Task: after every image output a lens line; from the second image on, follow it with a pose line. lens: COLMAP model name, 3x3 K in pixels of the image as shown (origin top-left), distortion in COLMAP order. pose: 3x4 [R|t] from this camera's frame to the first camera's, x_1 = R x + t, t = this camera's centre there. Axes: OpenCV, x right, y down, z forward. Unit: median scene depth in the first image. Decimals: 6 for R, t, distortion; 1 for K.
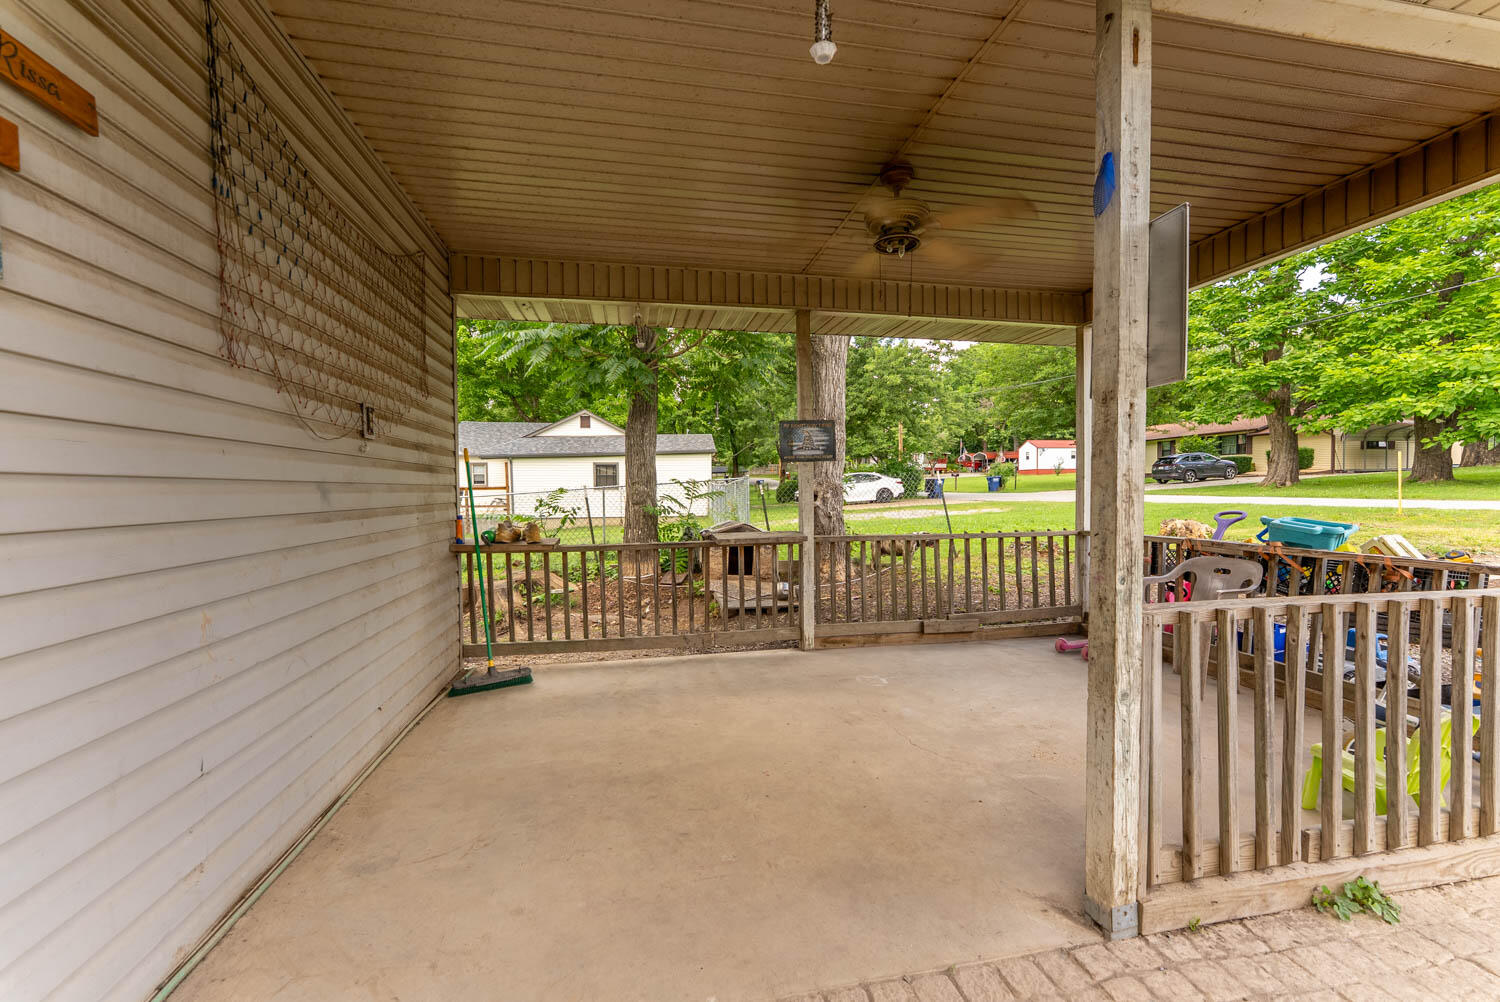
lens RADIAL K [[602.5, 0, 745.5], [0, 602.5, 502.2], [0, 0, 1]] dist [0.000105, 0.000010]
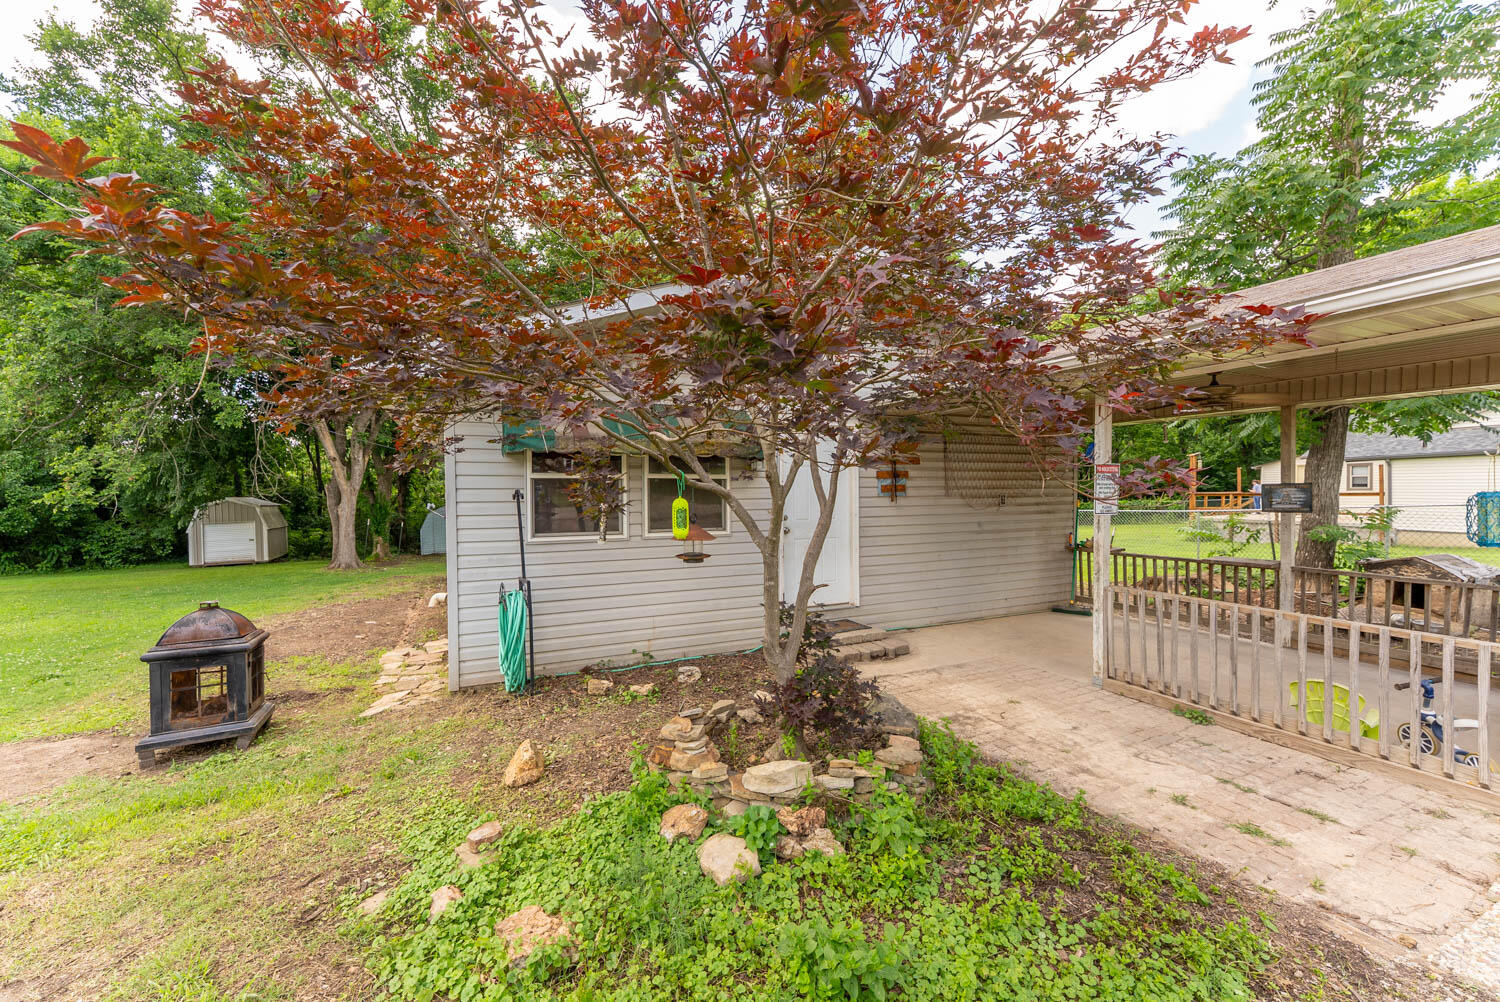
lens RADIAL K [[602.5, 0, 745.5], [0, 602.5, 502.2], [0, 0, 1]] dist [0.000105, 0.000010]
pose [[0.248862, 0.030850, -0.968048, 2.107963], [-0.016134, 0.999486, 0.027704, -0.204313], [0.968405, 0.008724, 0.249231, -1.048221]]
